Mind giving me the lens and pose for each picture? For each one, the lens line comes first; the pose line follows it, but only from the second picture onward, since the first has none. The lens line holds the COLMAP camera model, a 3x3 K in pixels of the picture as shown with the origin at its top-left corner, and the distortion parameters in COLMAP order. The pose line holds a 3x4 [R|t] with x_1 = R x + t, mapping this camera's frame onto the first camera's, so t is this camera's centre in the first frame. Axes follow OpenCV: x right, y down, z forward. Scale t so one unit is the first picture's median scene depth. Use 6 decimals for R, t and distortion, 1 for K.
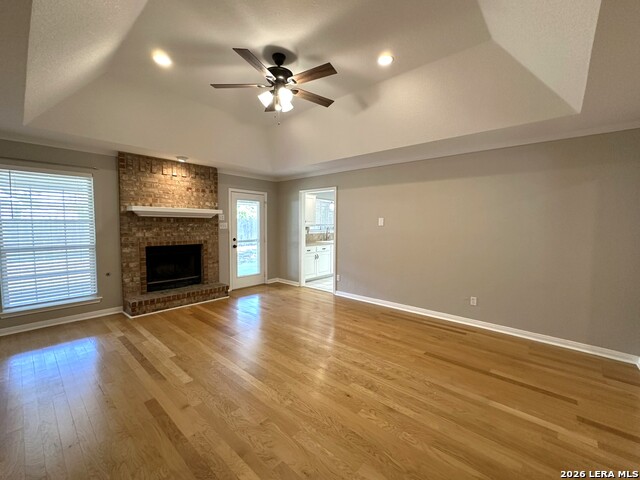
lens RADIAL K [[266.5, 0, 320.0], [0, 266.5, 240.0], [0, 0, 1]] dist [0.000012, -0.000002]
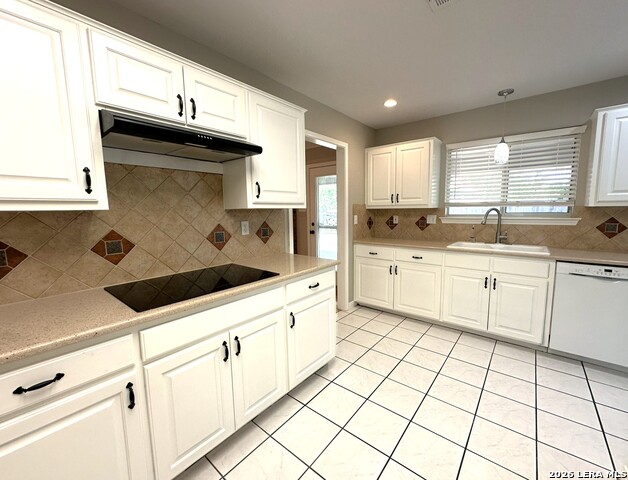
lens RADIAL K [[266.2, 0, 314.0], [0, 266.2, 240.0], [0, 0, 1]] dist [0.000036, -0.000001]
pose [[0.038011, 0.107945, -0.993430, 0.531140], [-0.042506, 0.993423, 0.106318, -0.041937], [0.998373, 0.038186, 0.042349, 0.965478]]
